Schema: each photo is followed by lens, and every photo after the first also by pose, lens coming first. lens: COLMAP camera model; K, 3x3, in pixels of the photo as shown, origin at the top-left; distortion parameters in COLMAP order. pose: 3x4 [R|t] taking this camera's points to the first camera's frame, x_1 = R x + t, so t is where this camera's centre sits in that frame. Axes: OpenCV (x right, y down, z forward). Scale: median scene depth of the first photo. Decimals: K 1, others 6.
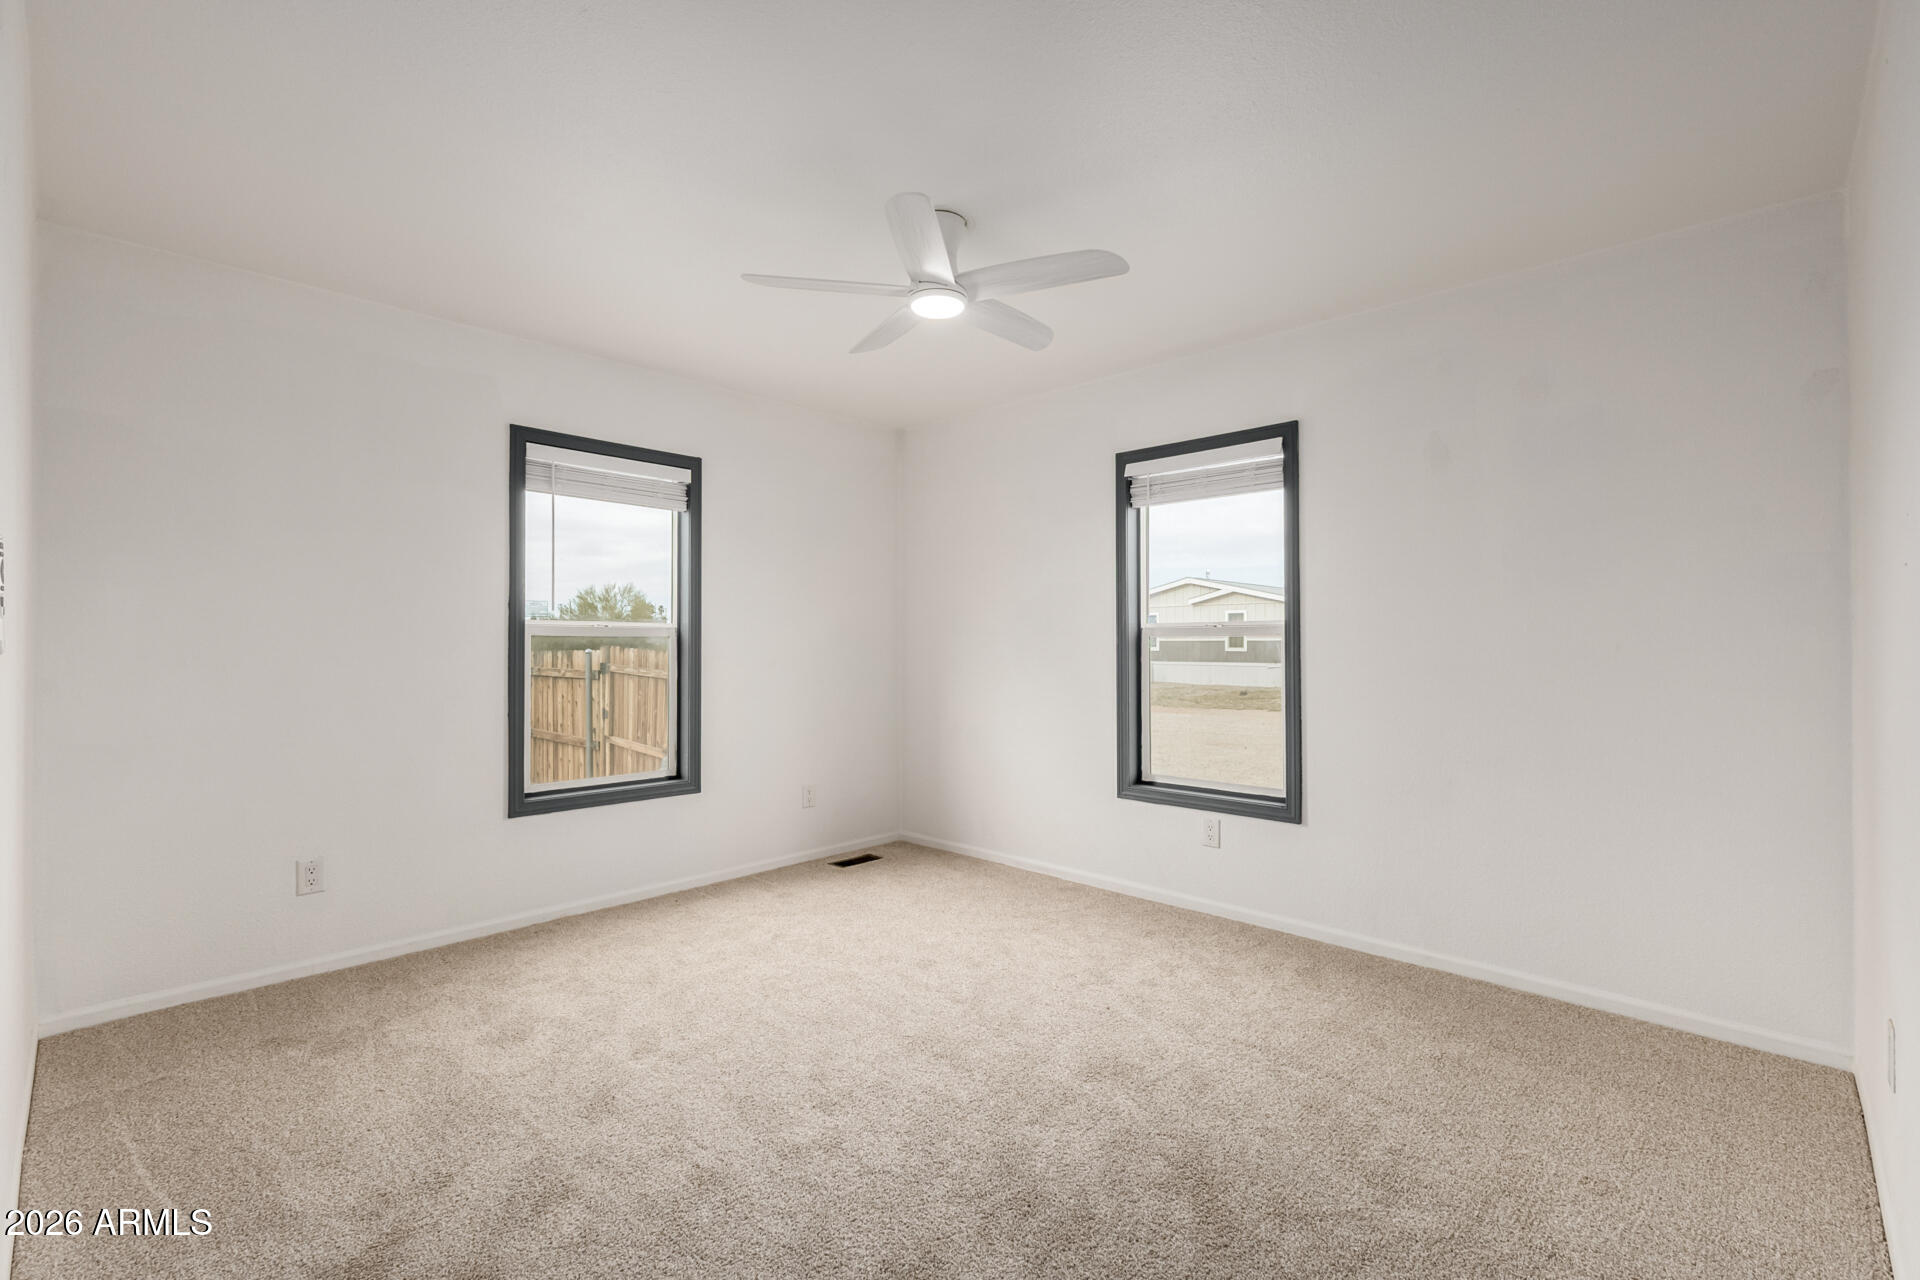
lens RADIAL K [[833.7, 0, 947.5], [0, 833.7, 630.2], [0, 0, 1]] dist [0.014600, -0.002241]
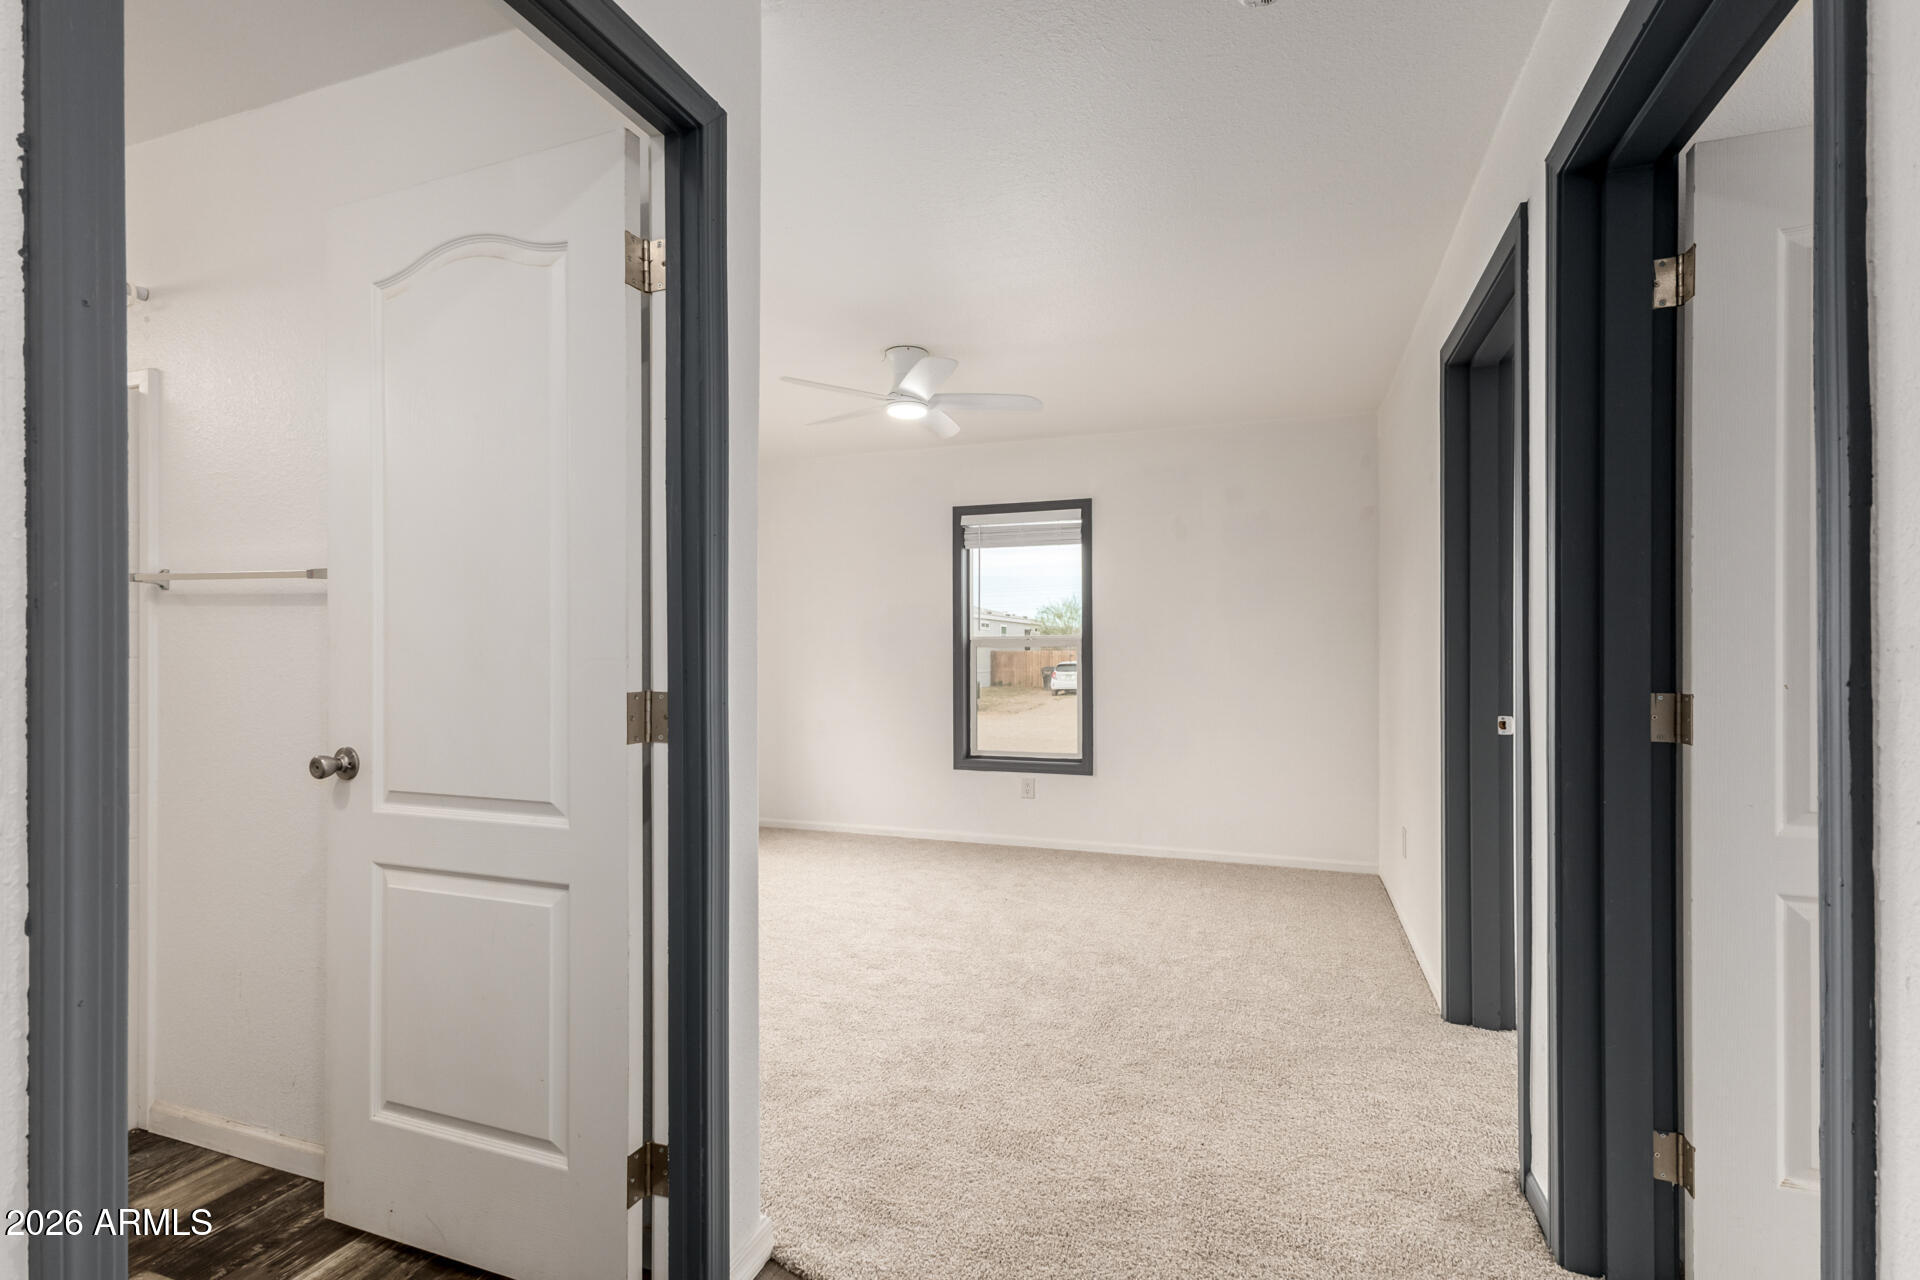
lens RADIAL K [[833.7, 0, 948.5], [0, 833.7, 642.3], [0, 0, 1]] dist [0.014600, -0.002241]
pose [[0.923853, 0.003622, 0.382731, -0.408754], [-0.004318, 0.999990, 0.000961, -0.000336], [-0.382724, -0.002540, 0.923859, -0.275798]]
